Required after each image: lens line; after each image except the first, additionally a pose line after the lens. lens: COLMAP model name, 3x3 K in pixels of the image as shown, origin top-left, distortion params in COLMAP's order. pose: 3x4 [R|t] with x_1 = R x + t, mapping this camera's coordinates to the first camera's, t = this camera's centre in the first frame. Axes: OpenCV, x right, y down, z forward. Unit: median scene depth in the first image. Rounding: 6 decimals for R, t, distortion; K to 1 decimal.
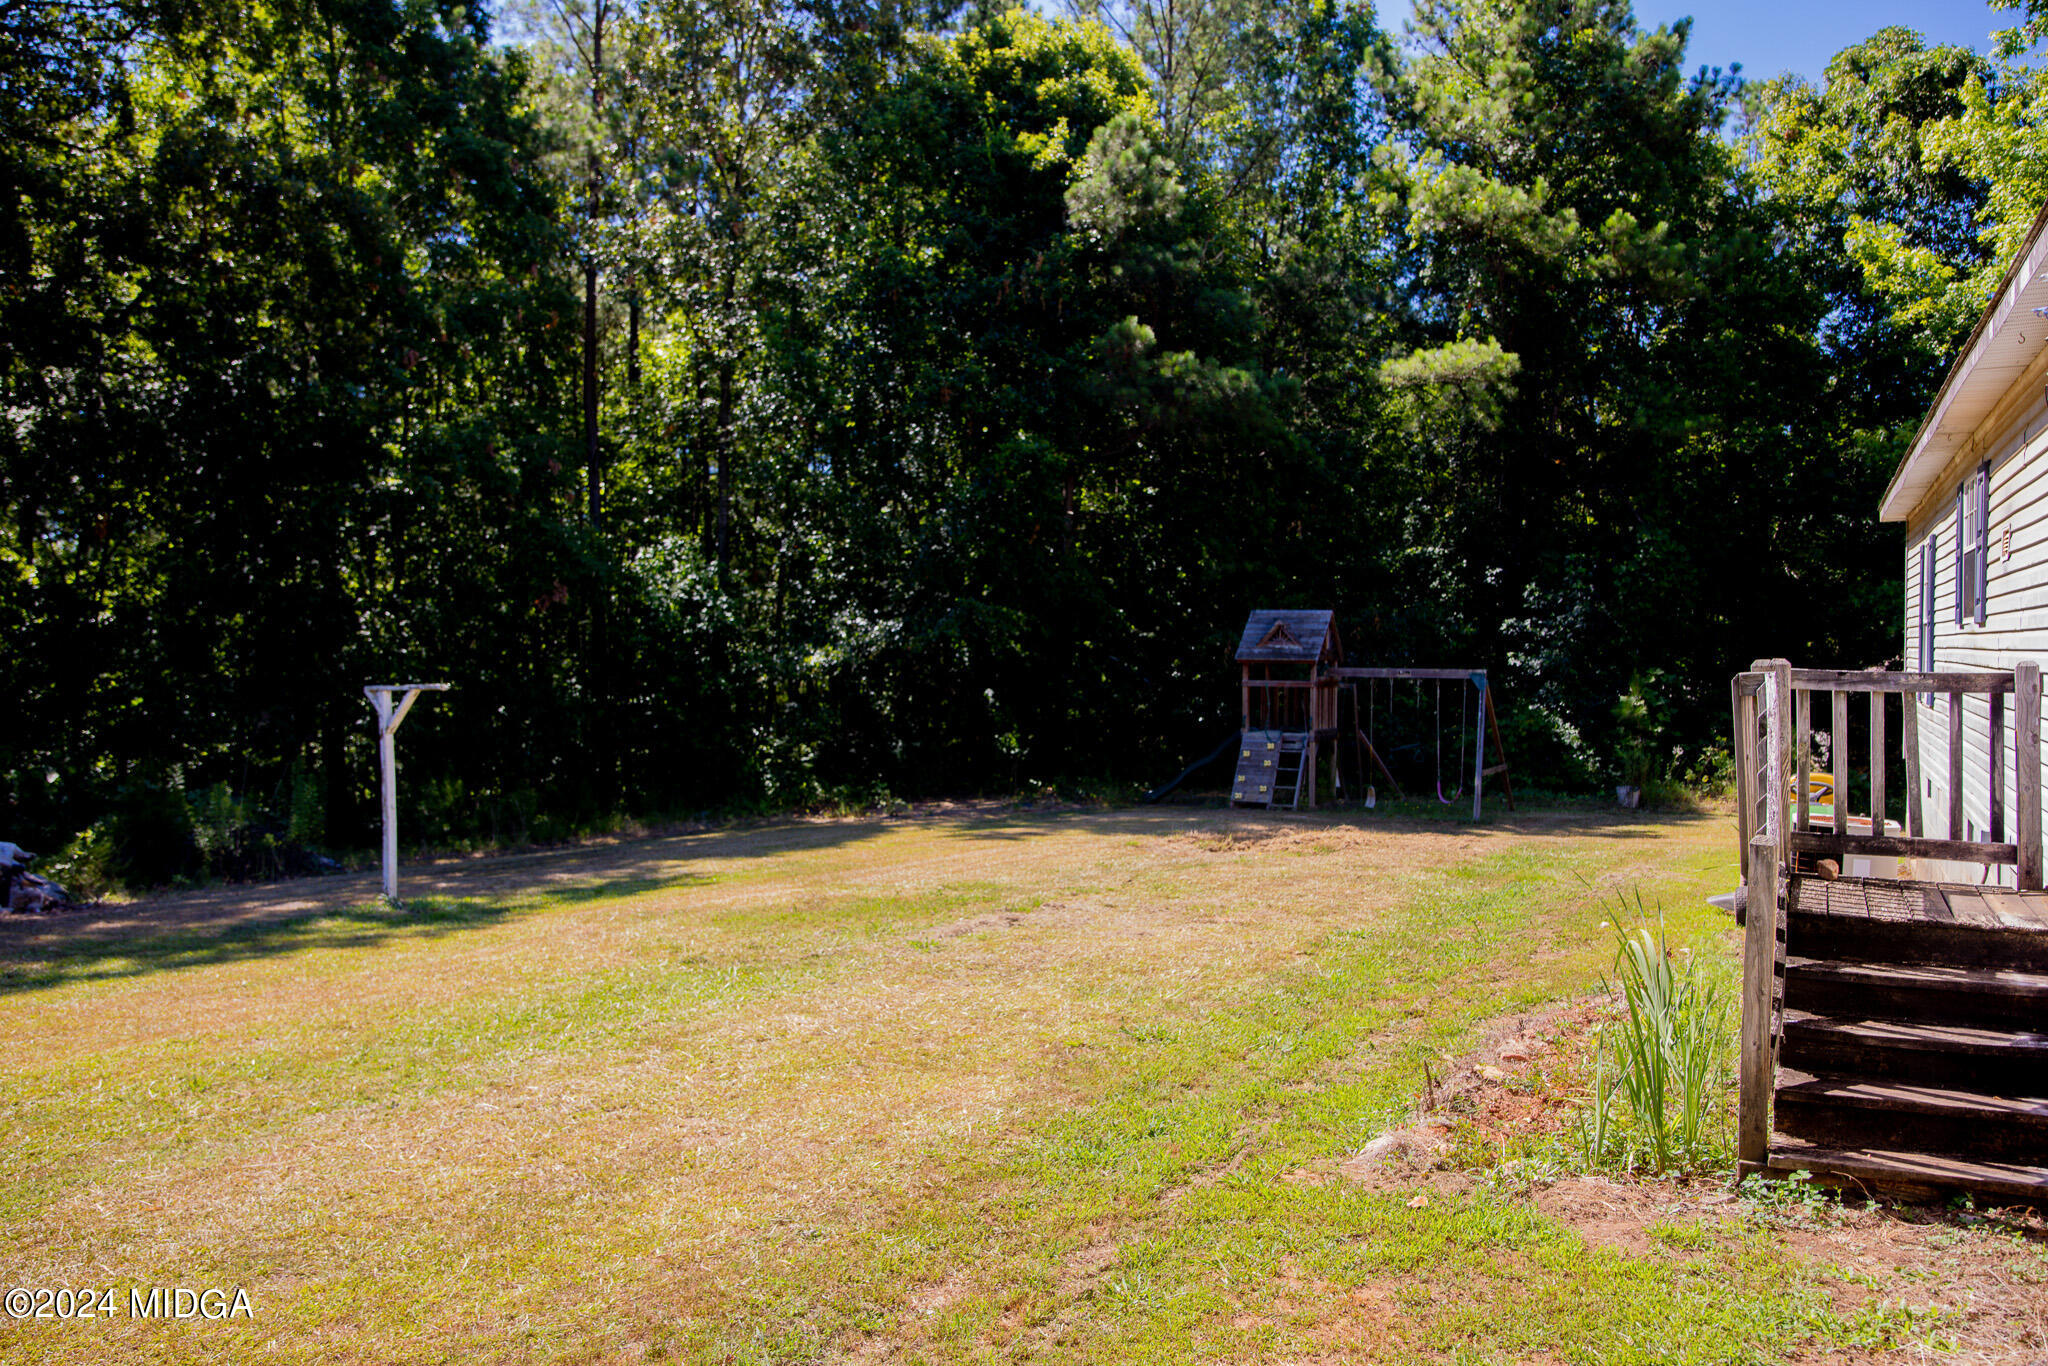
lens RADIAL K [[1586.5, 0, 1003.5], [0, 1586.5, 700.6], [0, 0, 1]] dist [0.042260, -0.007511]
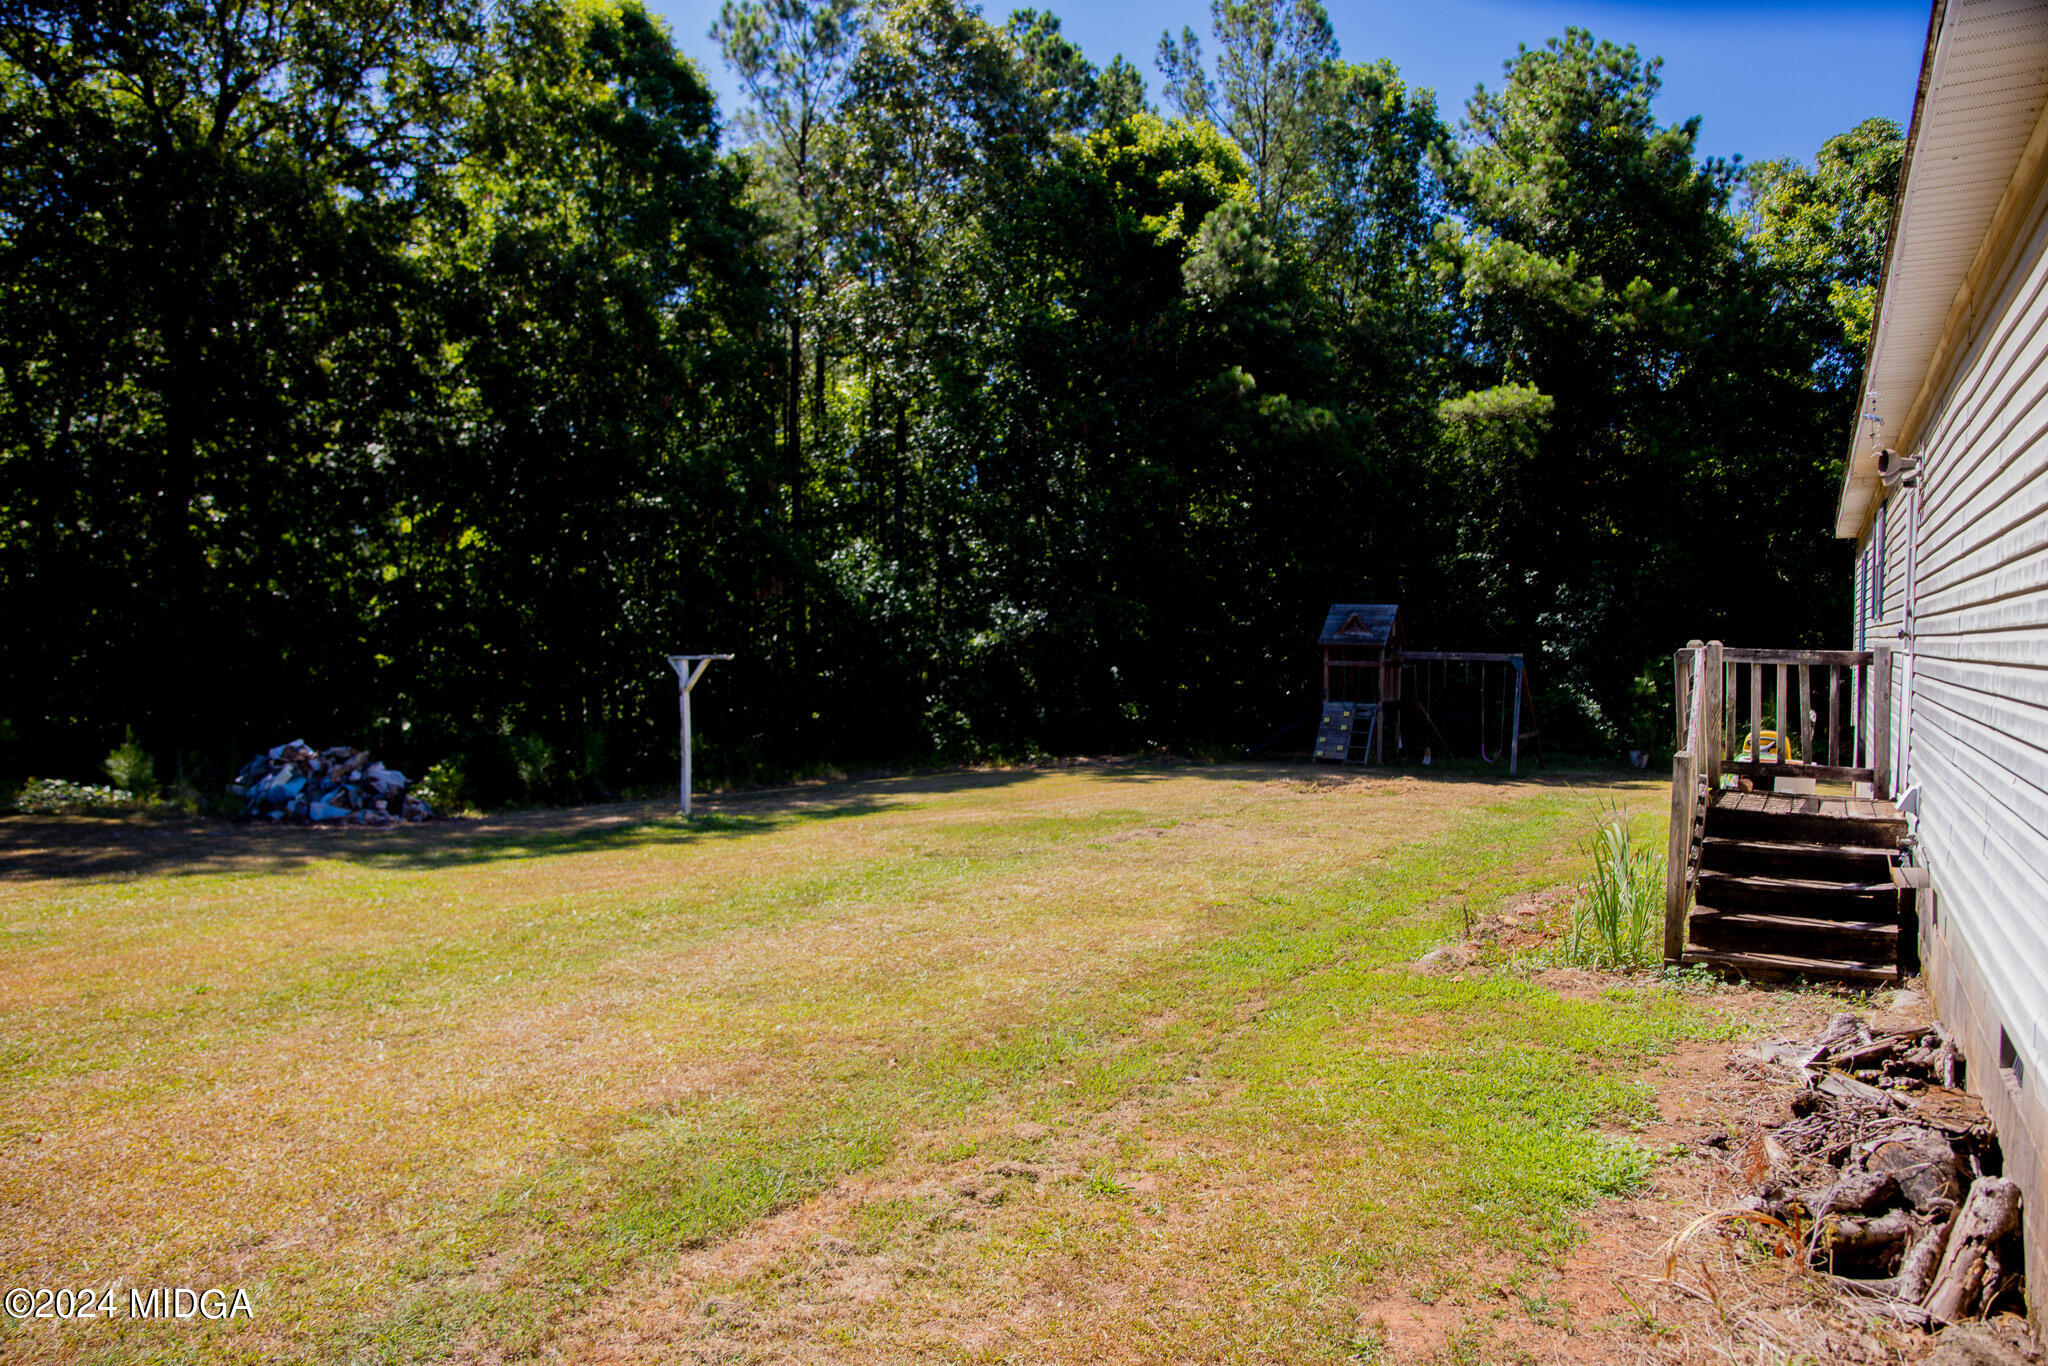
lens RADIAL K [[1384.3, 0, 1025.6], [0, 1384.3, 691.8], [0, 0, 1]] dist [0.001187, -0.004413]
pose [[0.998440, 0.010565, -0.054834, -0.019412], [-0.010128, 0.999915, 0.008250, 0.004321], [0.054917, -0.007682, 0.998461, -0.079660]]
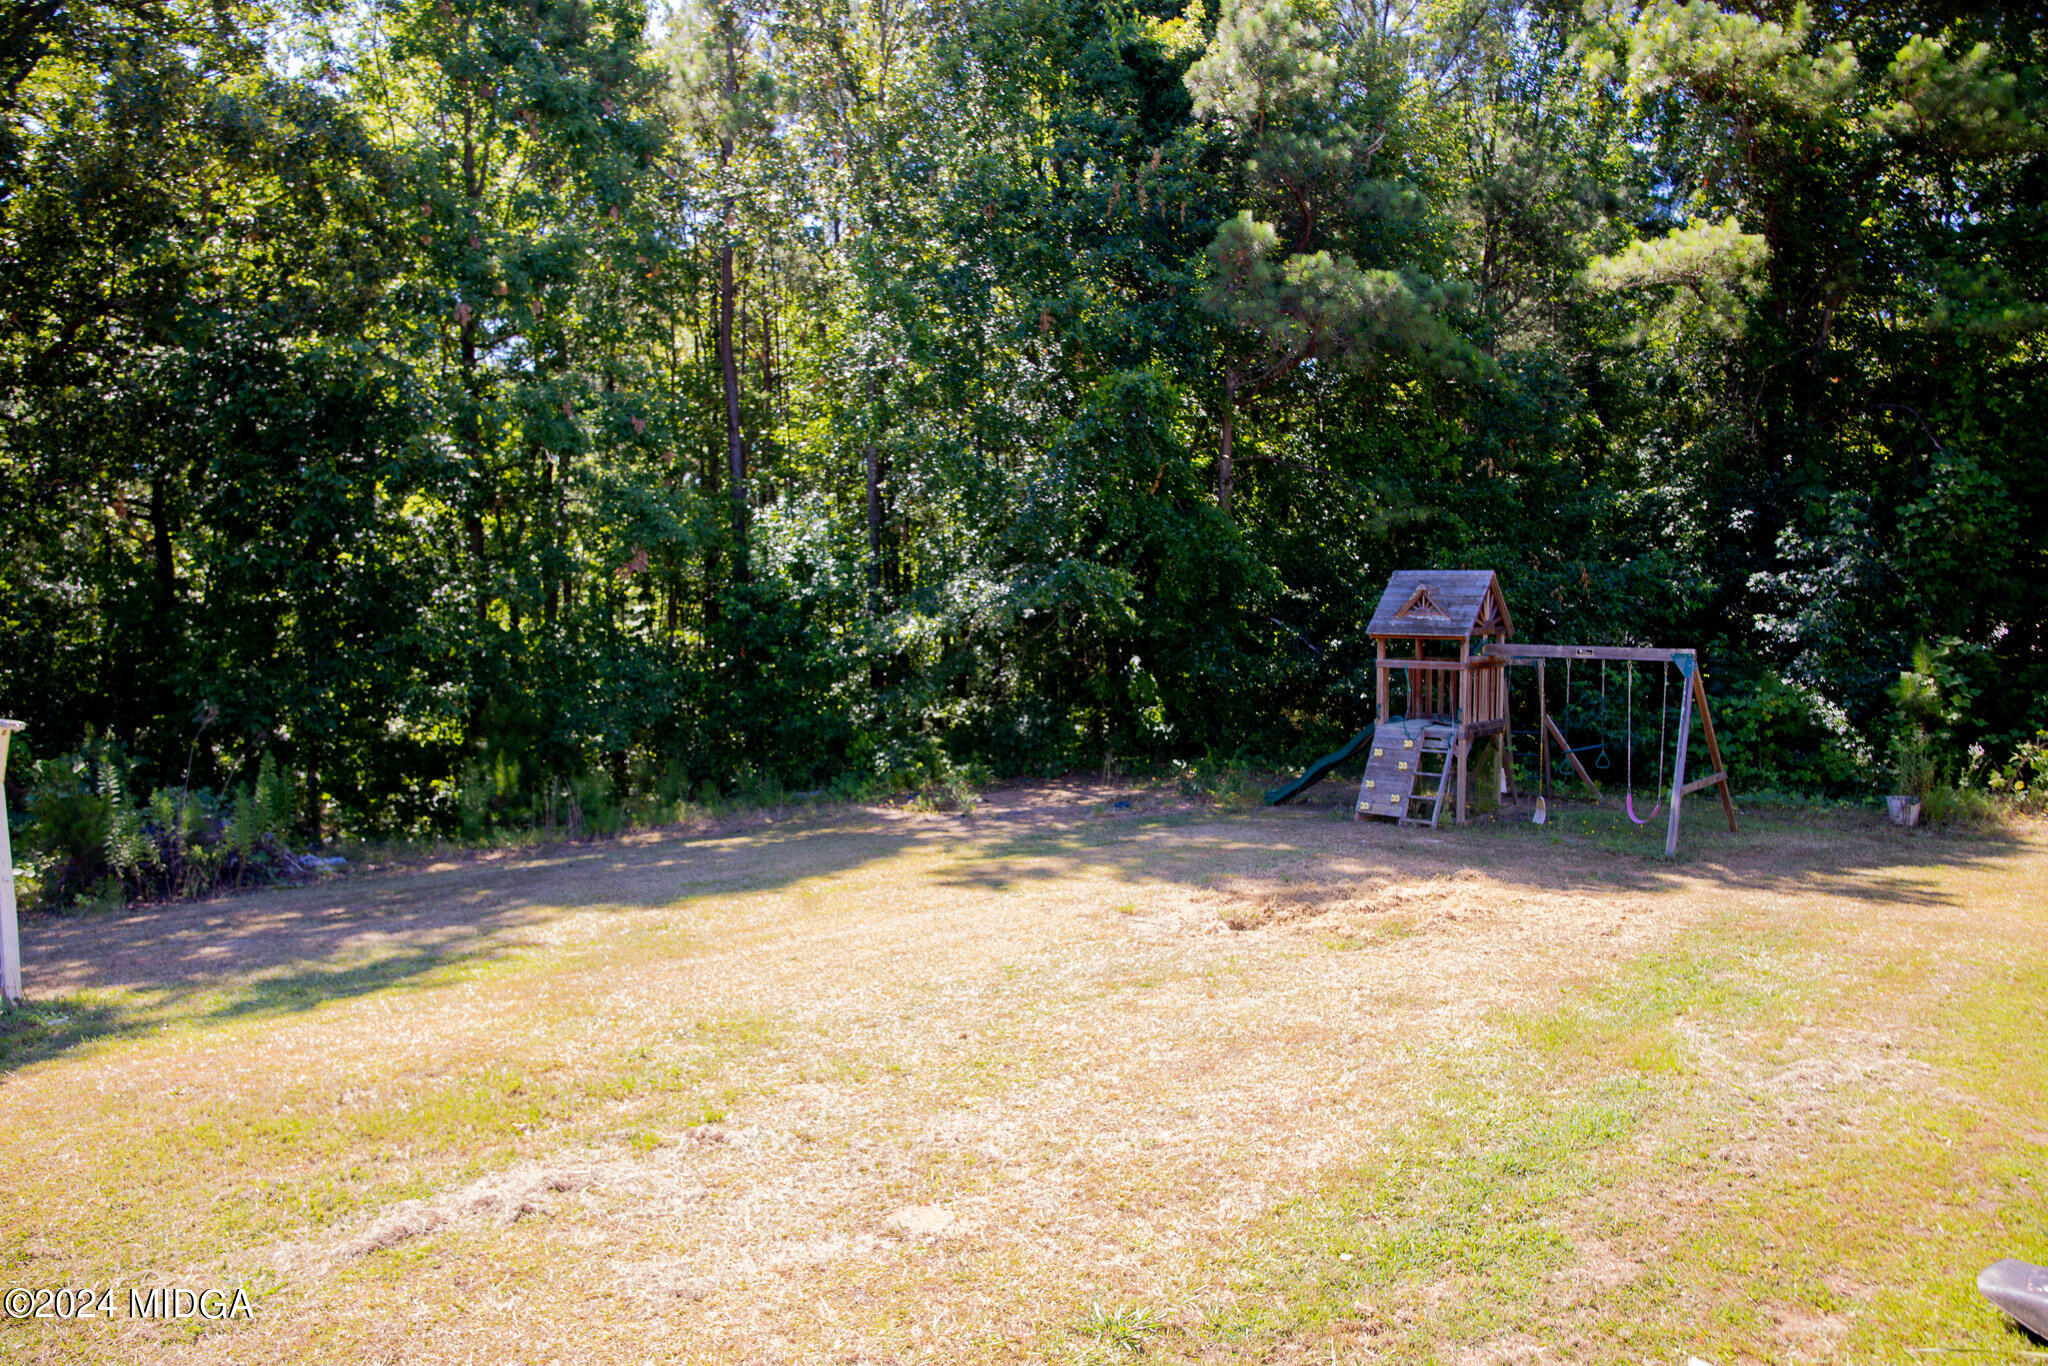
lens RADIAL K [[1399.7, 0, 1029.2], [0, 1399.7, 697.5], [0, 0, 1]] dist [-0.069932, 0.086162]
pose [[0.975692, 0.005917, -0.219067, 0.118696], [0.004561, 0.998871, 0.047291, -0.024625], [0.219099, -0.047140, 0.974563, 0.248528]]
